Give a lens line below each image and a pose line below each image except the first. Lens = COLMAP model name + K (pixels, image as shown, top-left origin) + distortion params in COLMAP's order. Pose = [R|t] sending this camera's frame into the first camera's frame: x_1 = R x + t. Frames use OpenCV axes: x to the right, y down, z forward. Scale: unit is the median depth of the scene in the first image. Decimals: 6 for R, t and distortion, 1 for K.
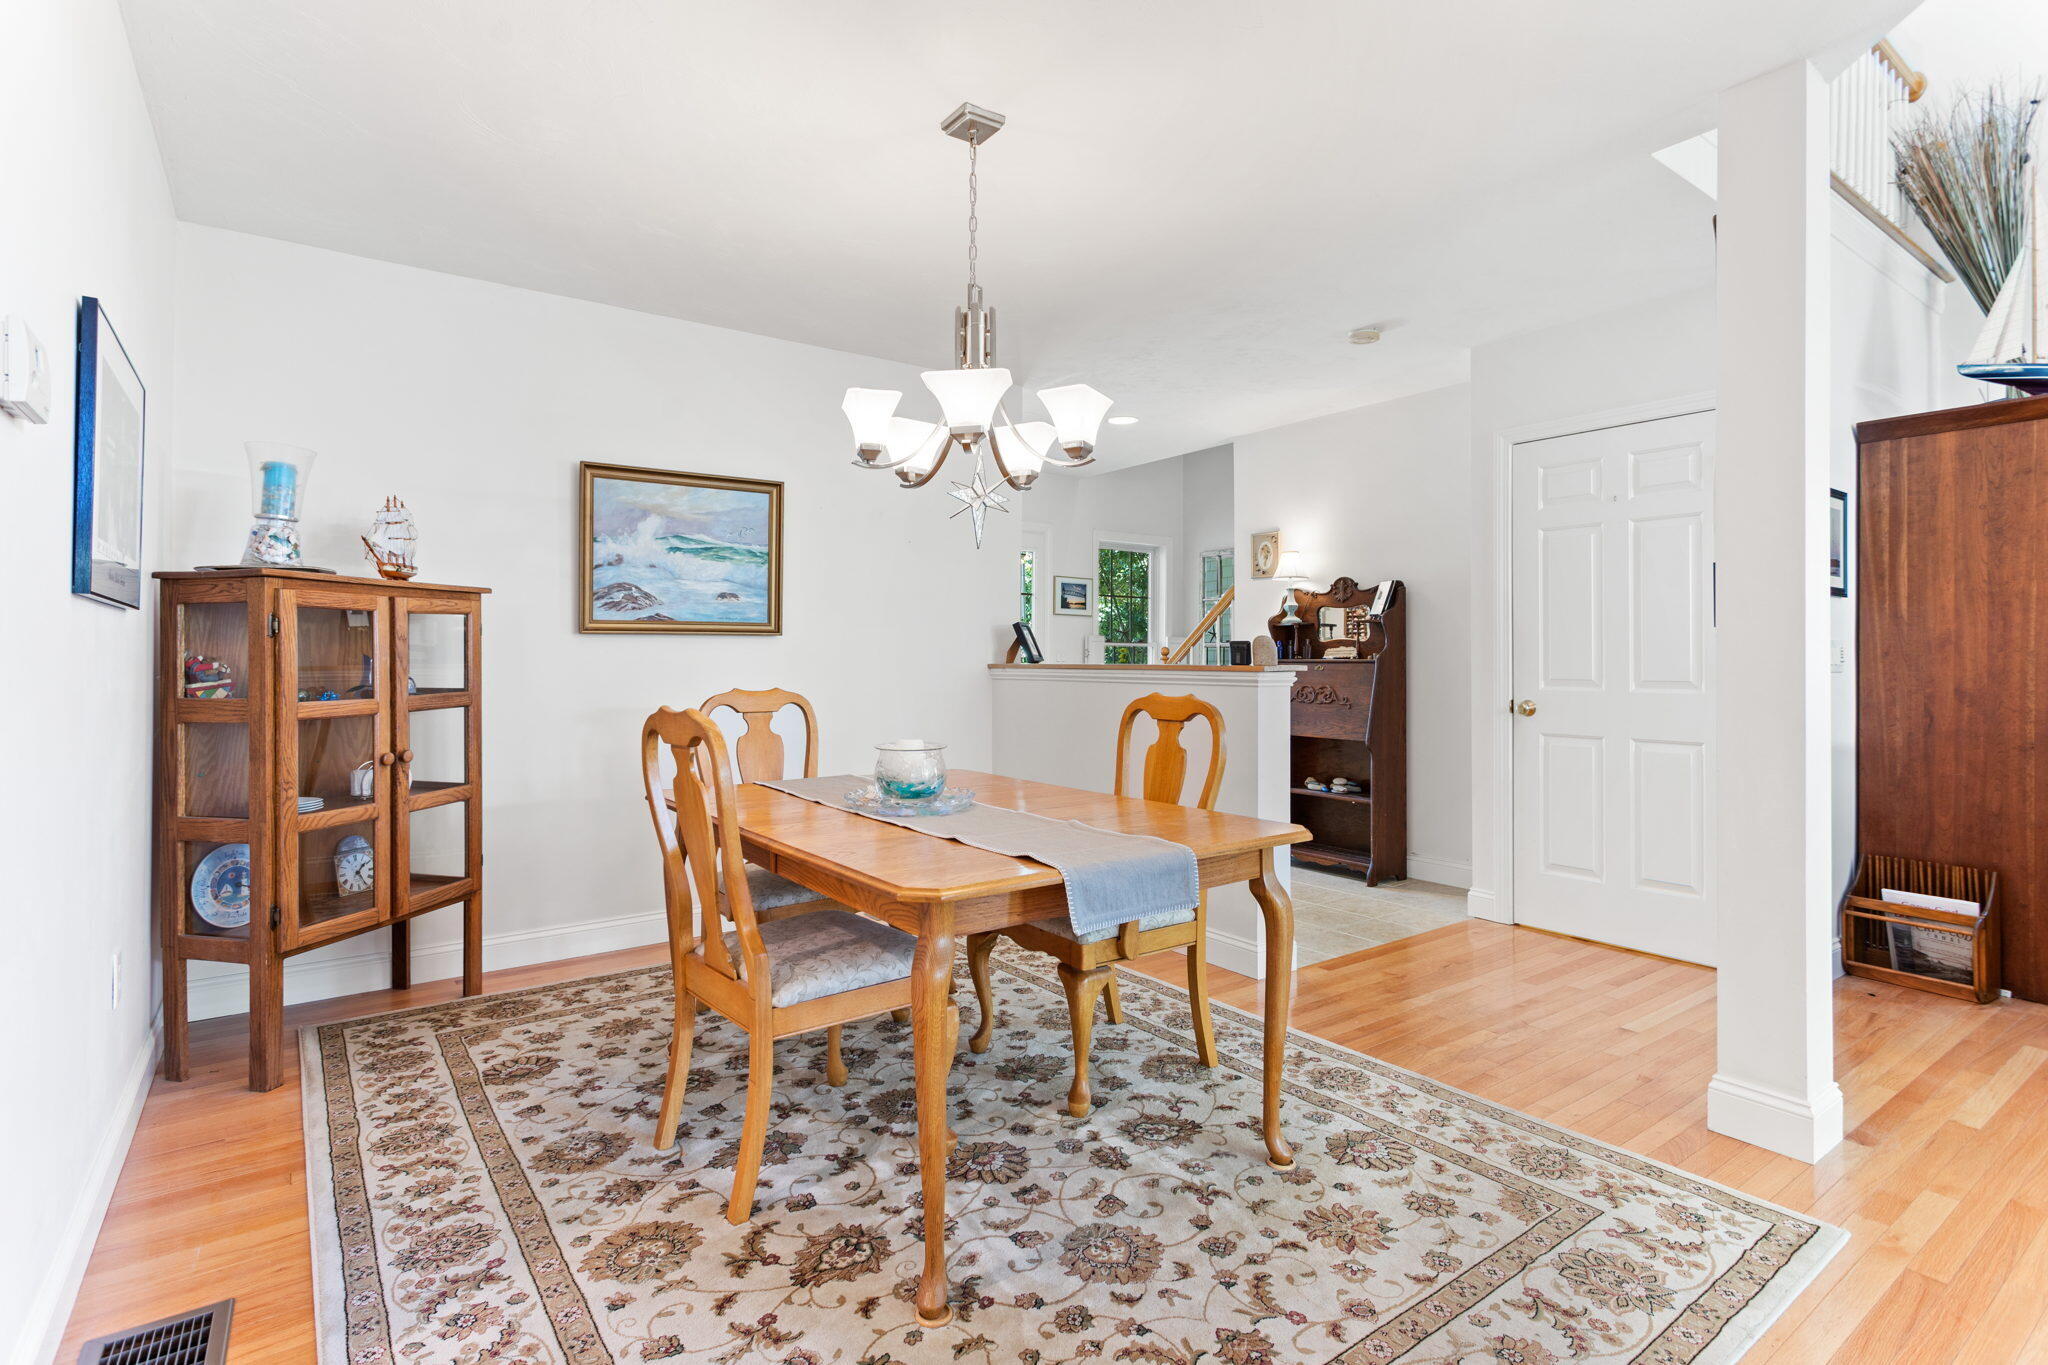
lens RADIAL K [[993.3, 0, 1022.1], [0, 993.3, 655.3], [0, 0, 1]] dist [0.001684, 0.000004]
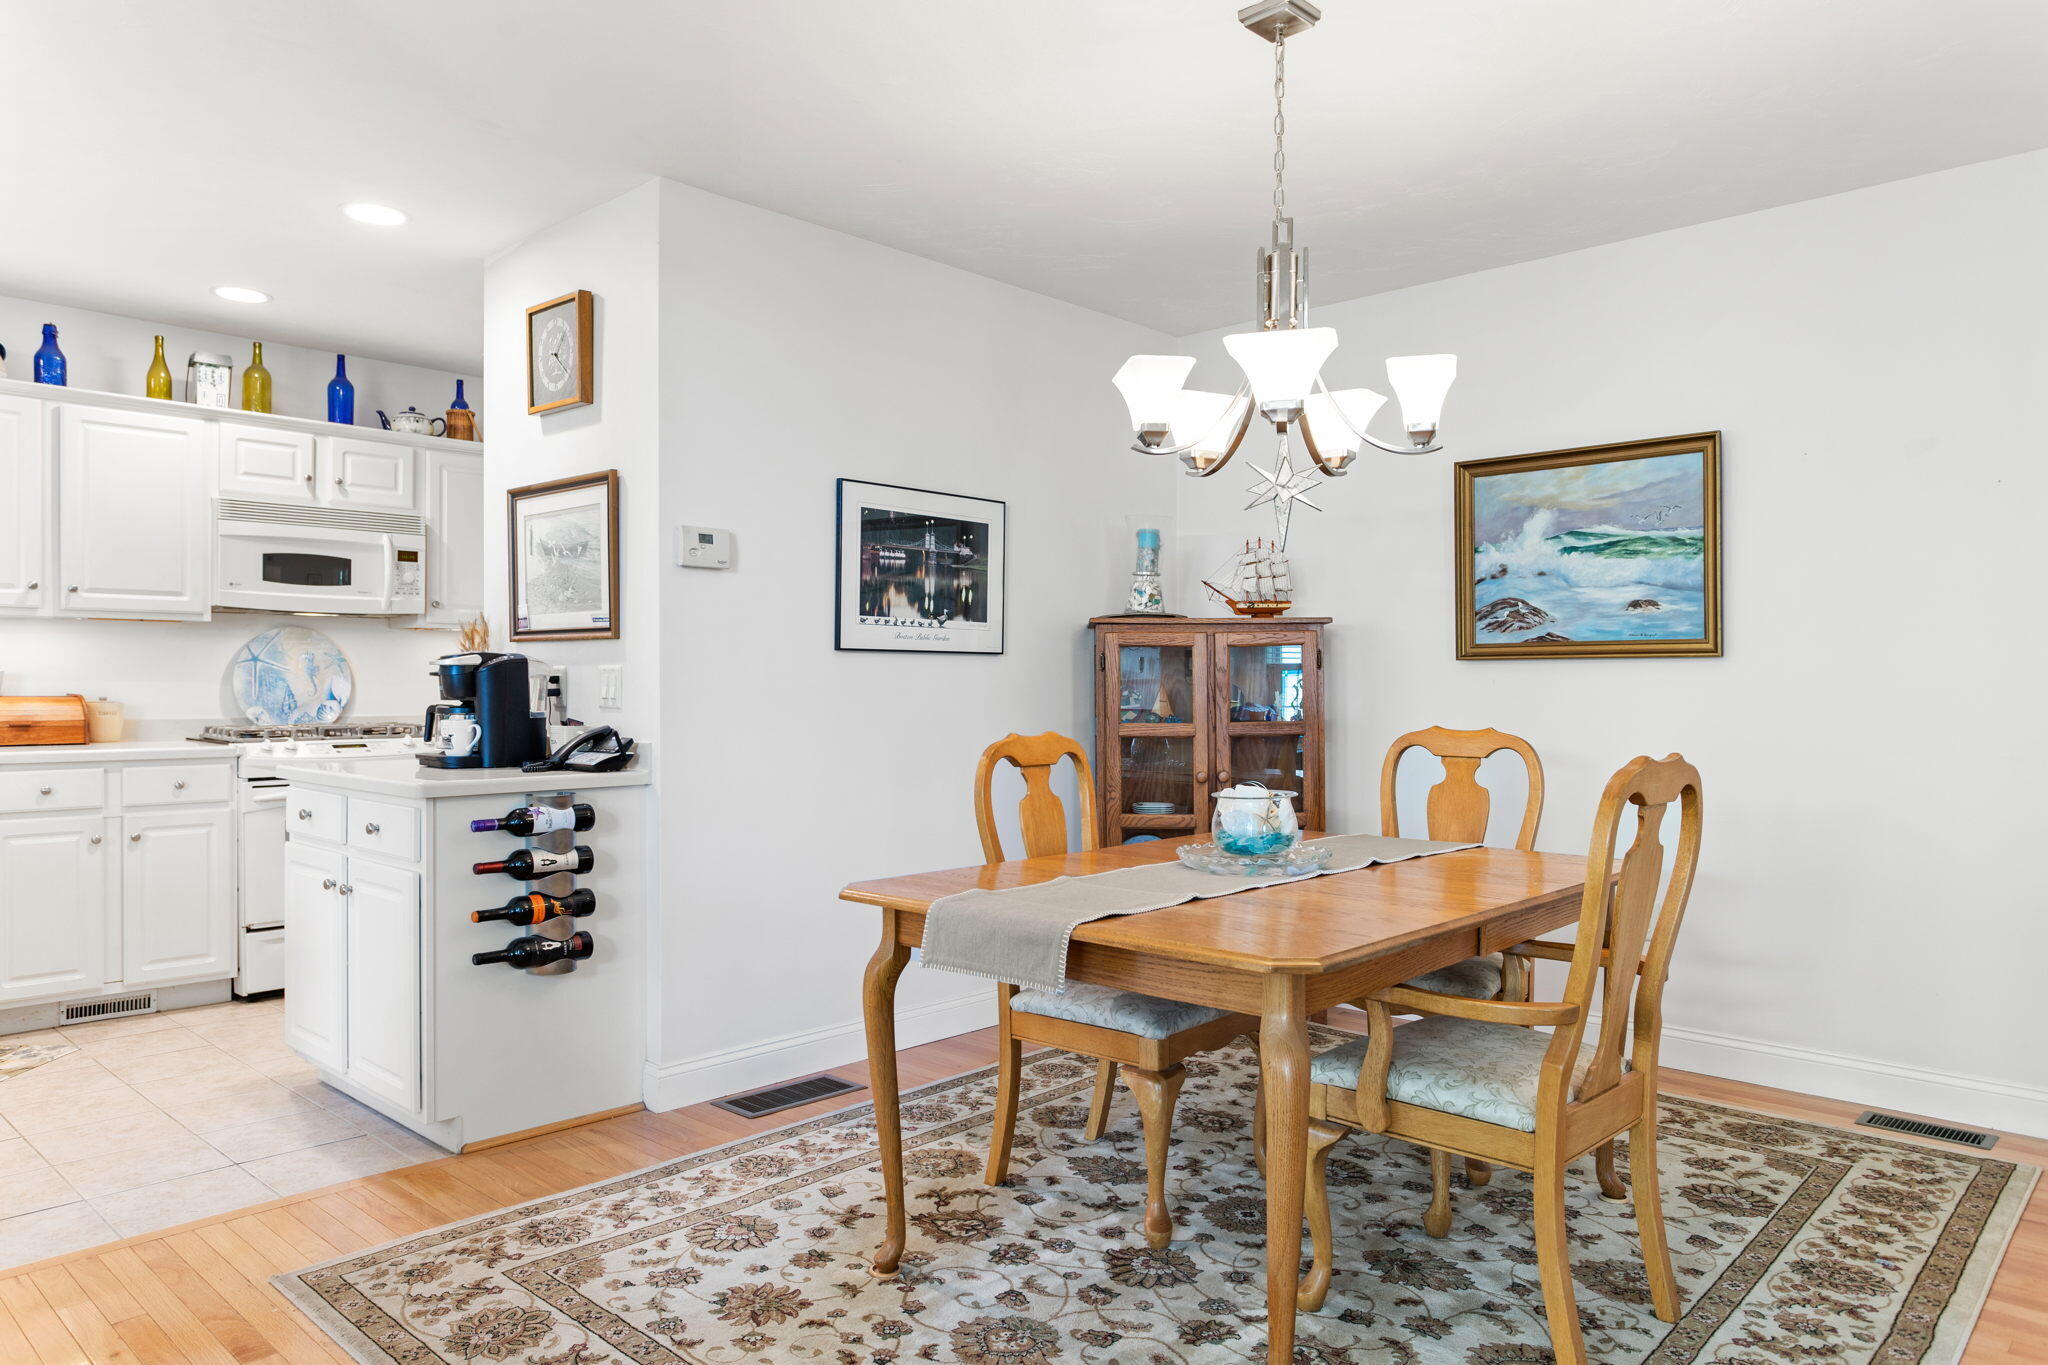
lens RADIAL K [[1385.1, 0, 1020.5], [0, 1385.1, 708.9], [0, 0, 1]] dist [-0.009145, -0.002540]
pose [[0.172655, 0.015914, -0.984854, 0.746369], [-0.001653, 0.999873, 0.015866, 0.002106], [0.984981, -0.001111, 0.172660, 0.448960]]
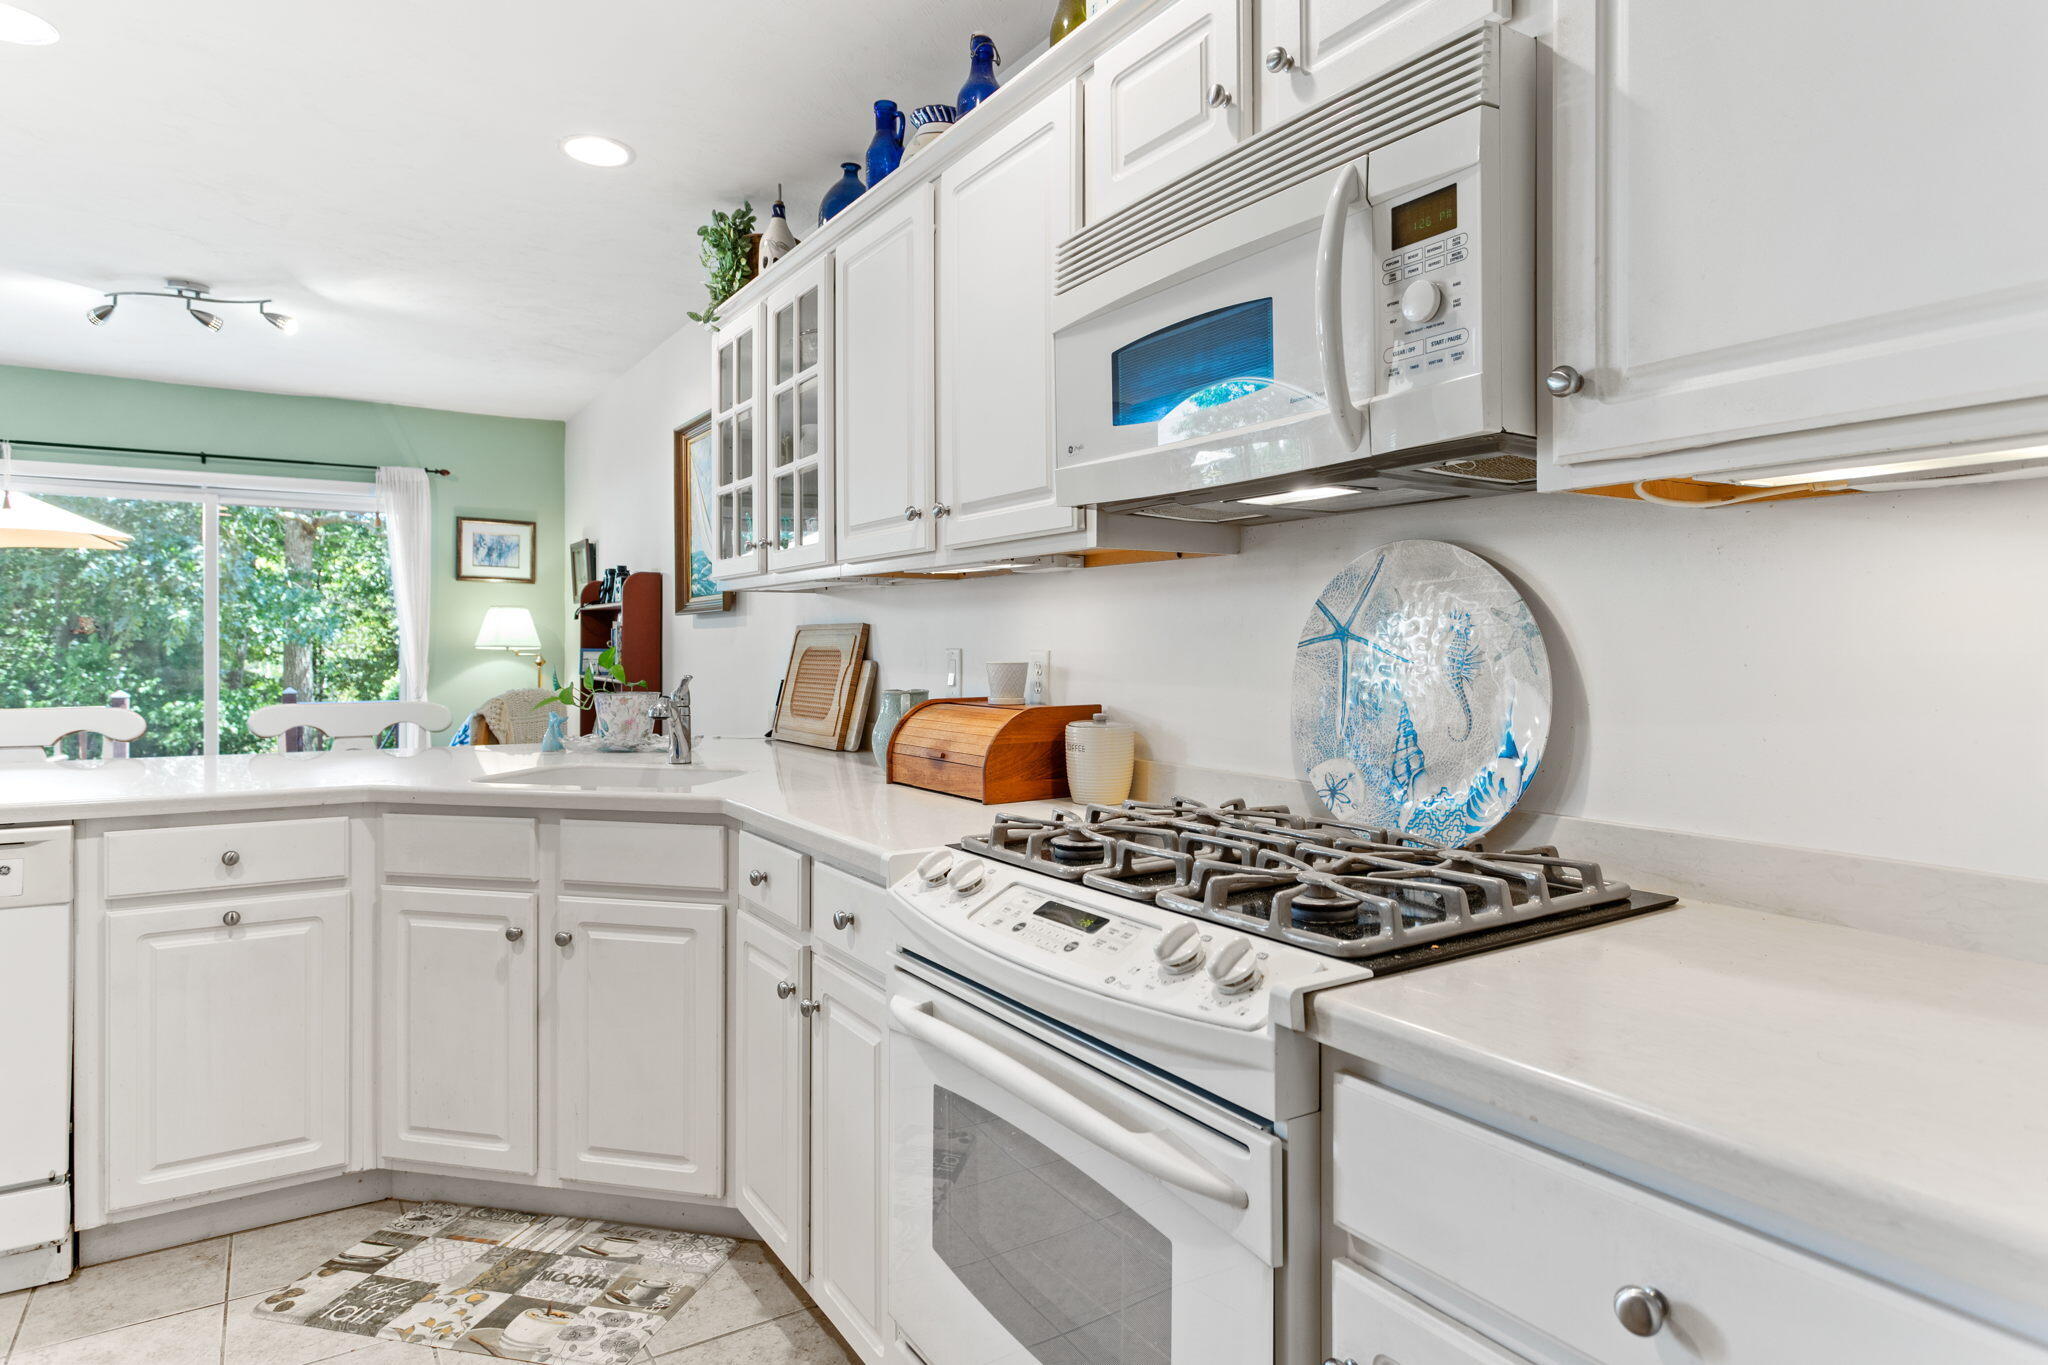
lens RADIAL K [[1181.7, 0, 1030.7], [0, 1181.7, 638.9], [0, 0, 1]] dist [0.002093, -0.000290]
pose [[-0.997656, 0.001204, 0.068413, 0.680986], [0.001208, 0.999999, 0.000018, 0.000959], [-0.068412, 0.000100, -0.997657, 0.445991]]
